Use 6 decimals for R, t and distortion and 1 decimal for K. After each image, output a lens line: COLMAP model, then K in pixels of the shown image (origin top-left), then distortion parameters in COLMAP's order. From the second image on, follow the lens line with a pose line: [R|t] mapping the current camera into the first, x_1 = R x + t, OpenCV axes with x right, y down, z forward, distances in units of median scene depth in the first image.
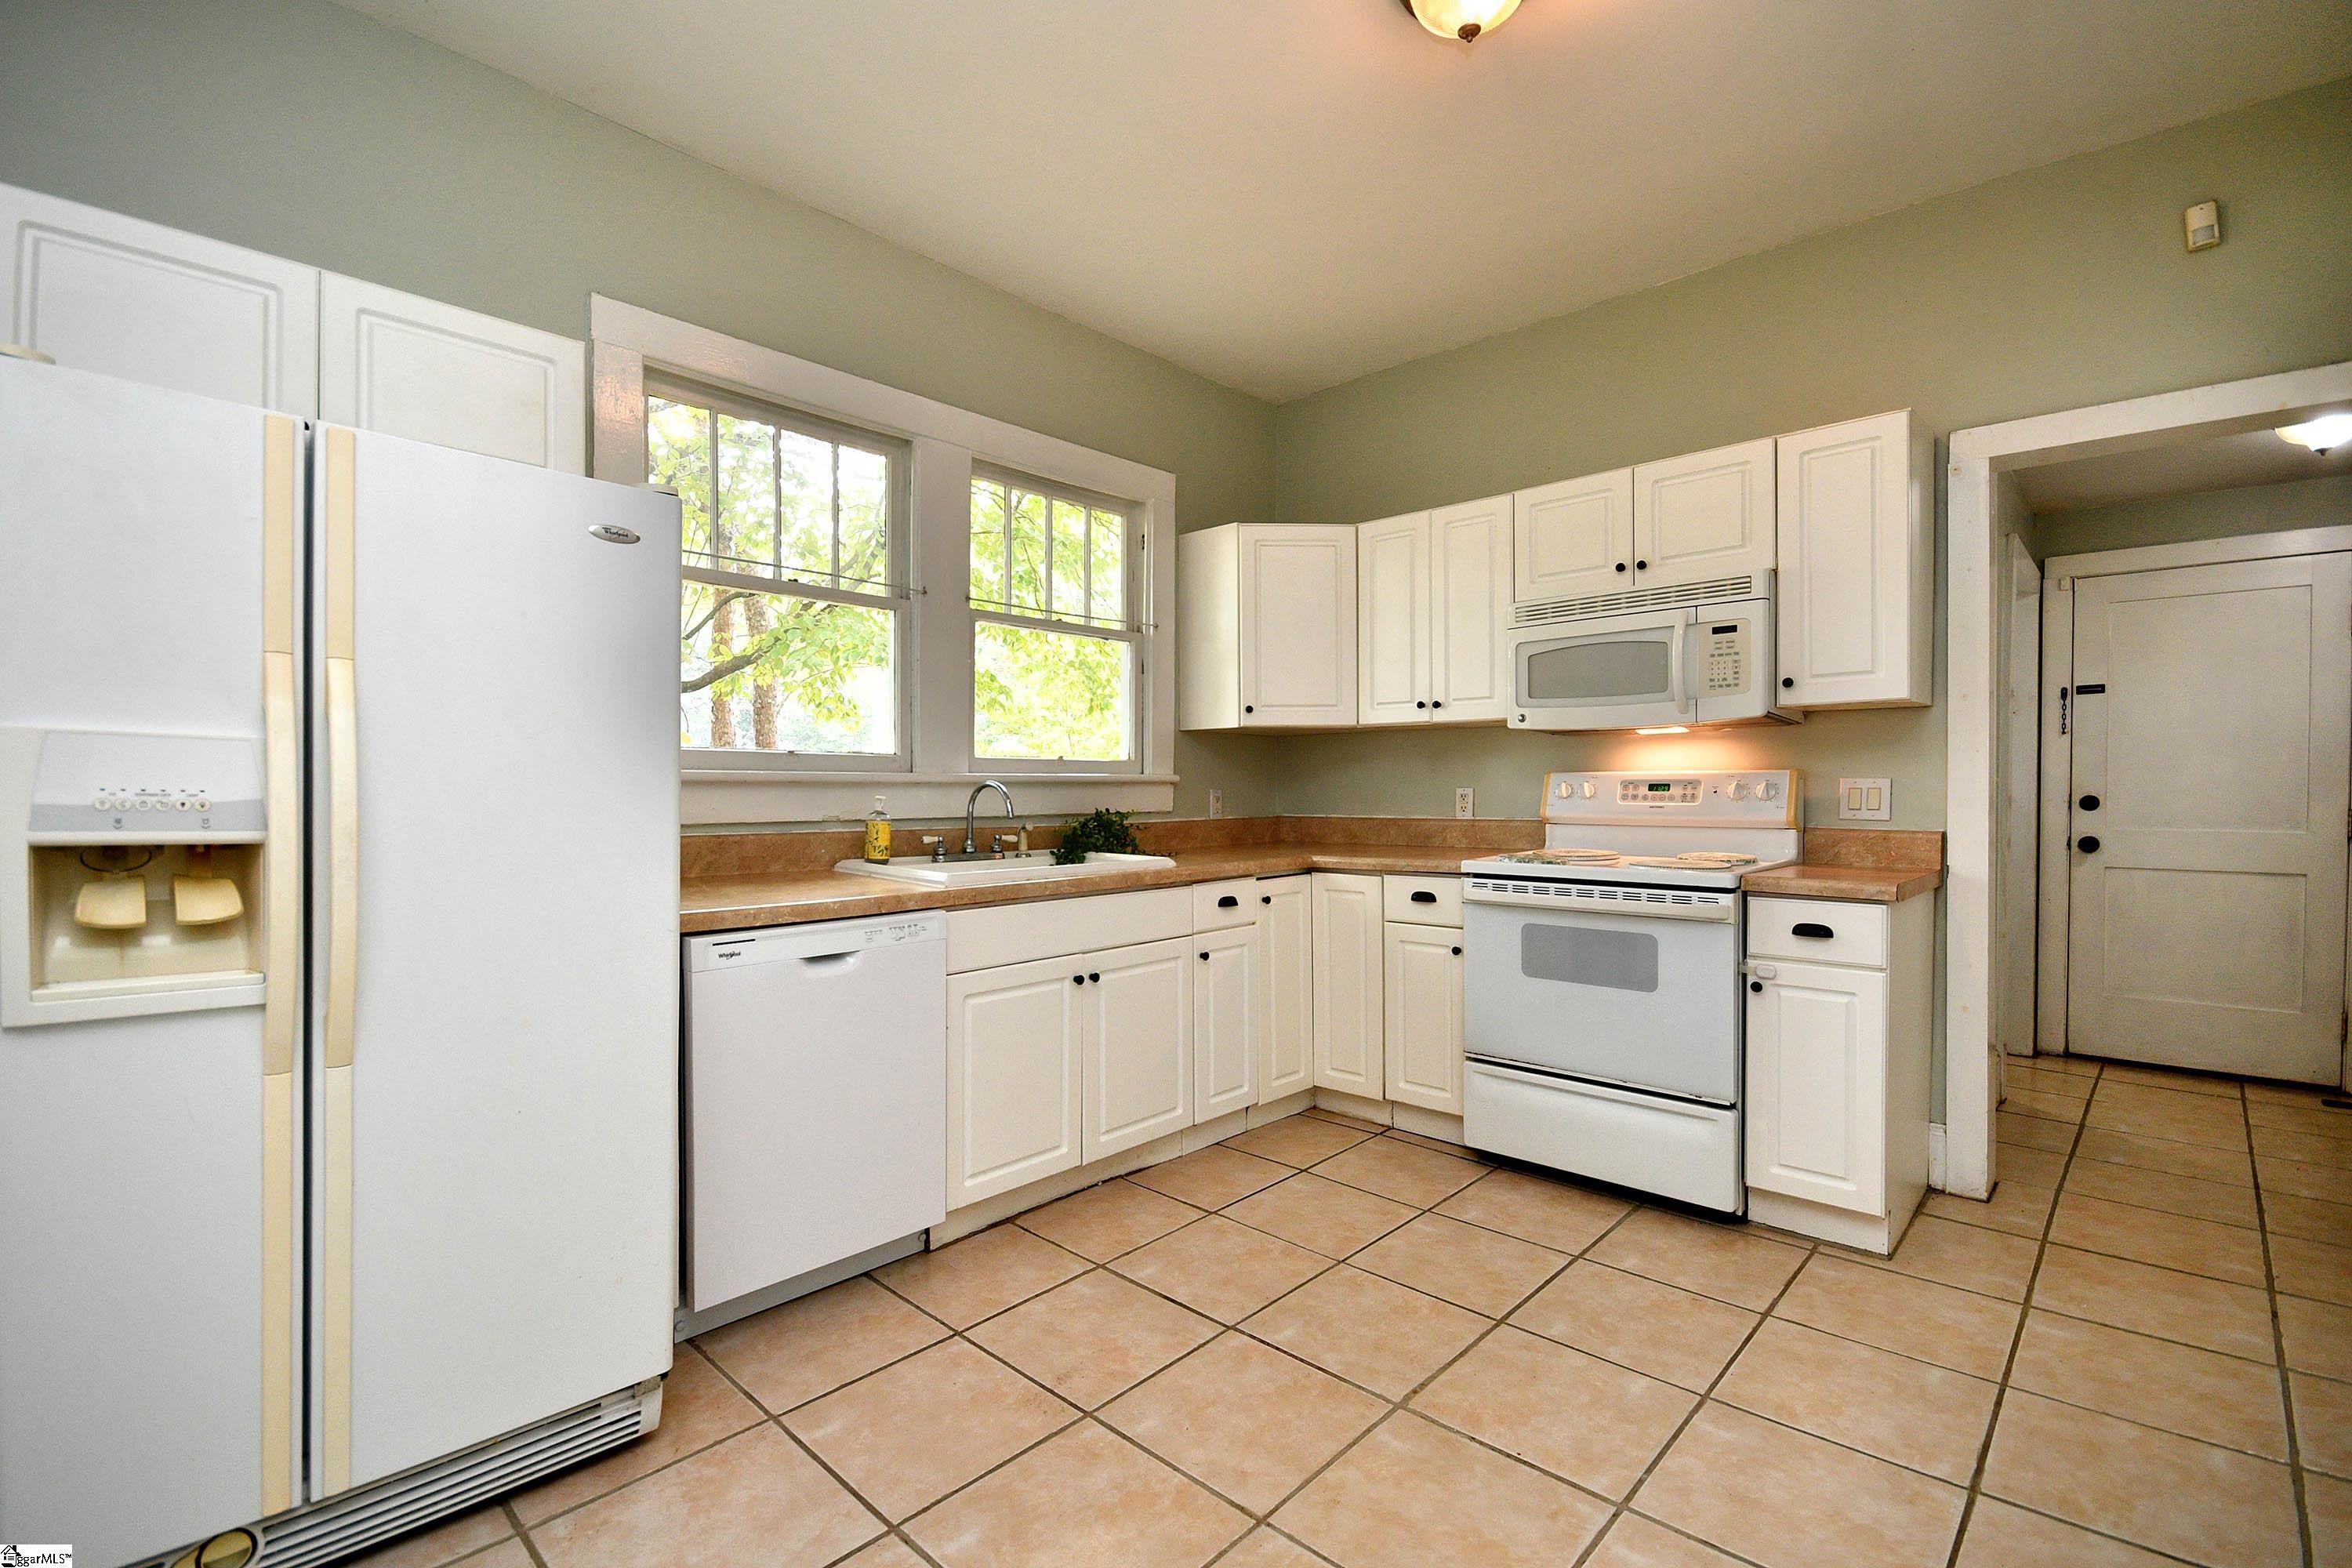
lens RADIAL K [[1067.0, 0, 1106.3], [0, 1067.0, 786.0], [0, 0, 1]] dist [0.018569, -0.009501]
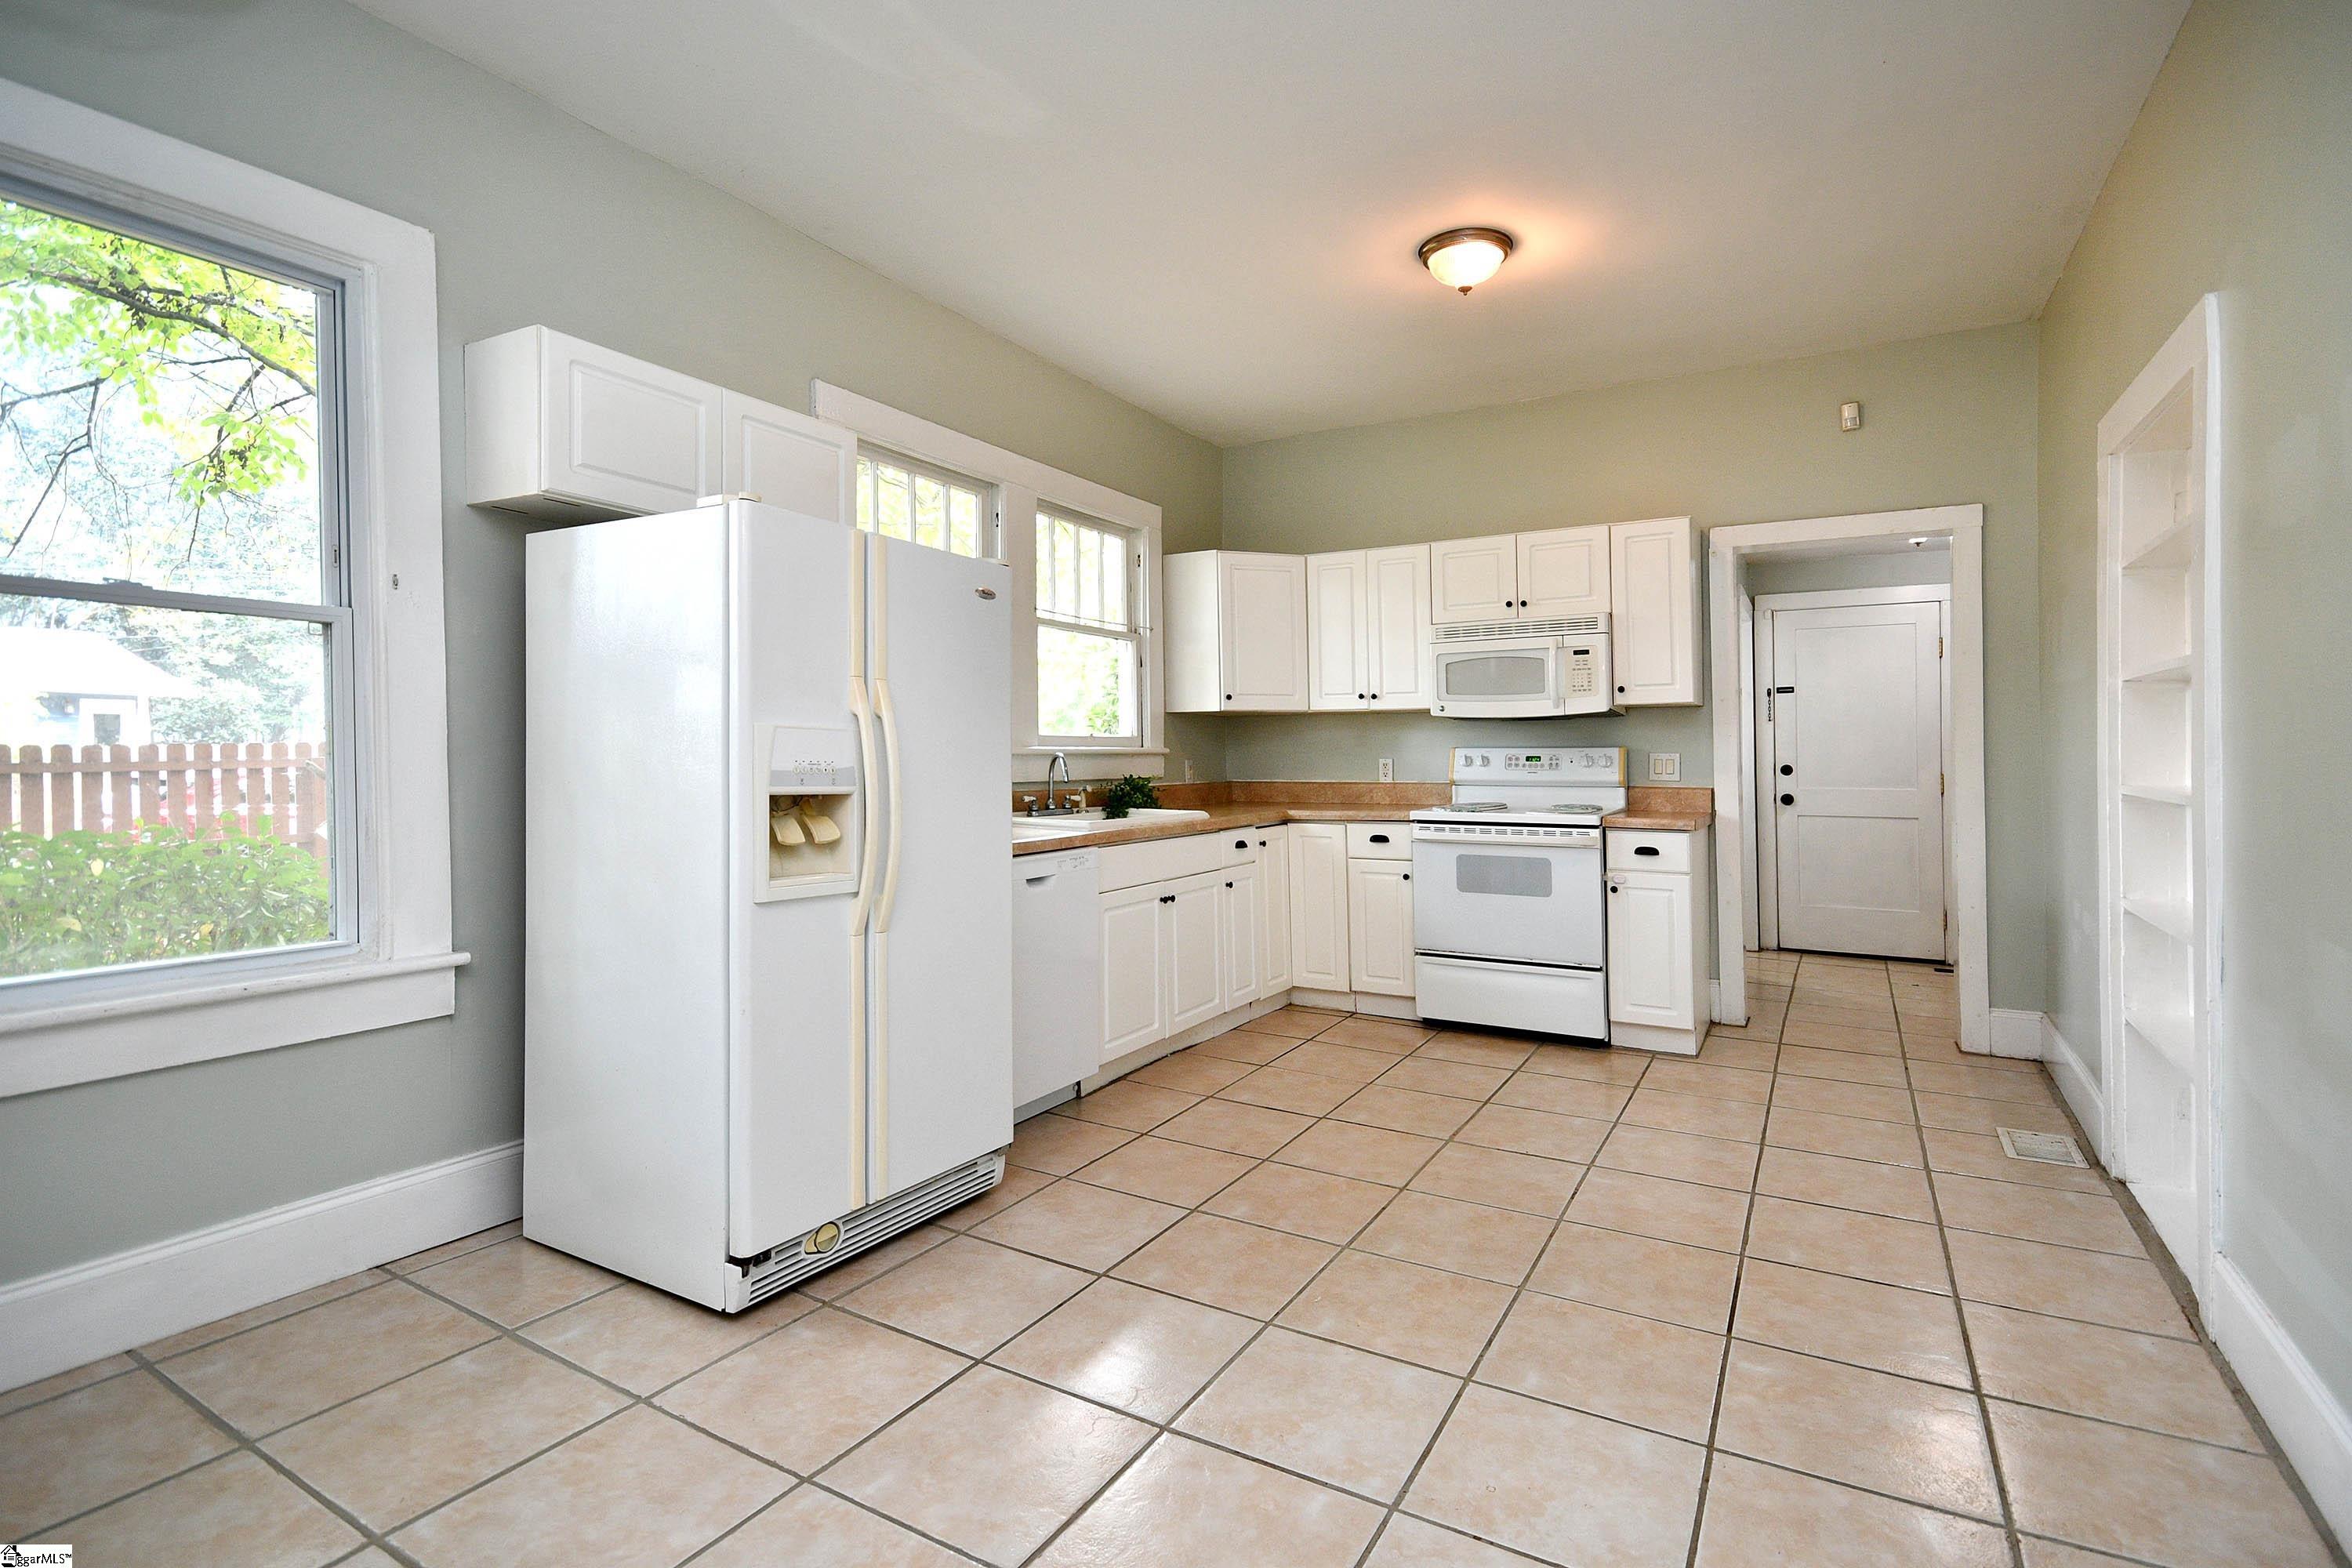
lens RADIAL K [[1140.2, 0, 1104.0], [0, 1140.2, 714.1], [0, 0, 1]] dist [0.020606, 0.000515]
pose [[0.976571, 0.010934, 0.214918, -0.389320], [-0.002227, 0.999168, -0.040716, 0.005289], [-0.215184, 0.039284, 0.975783, -0.379473]]
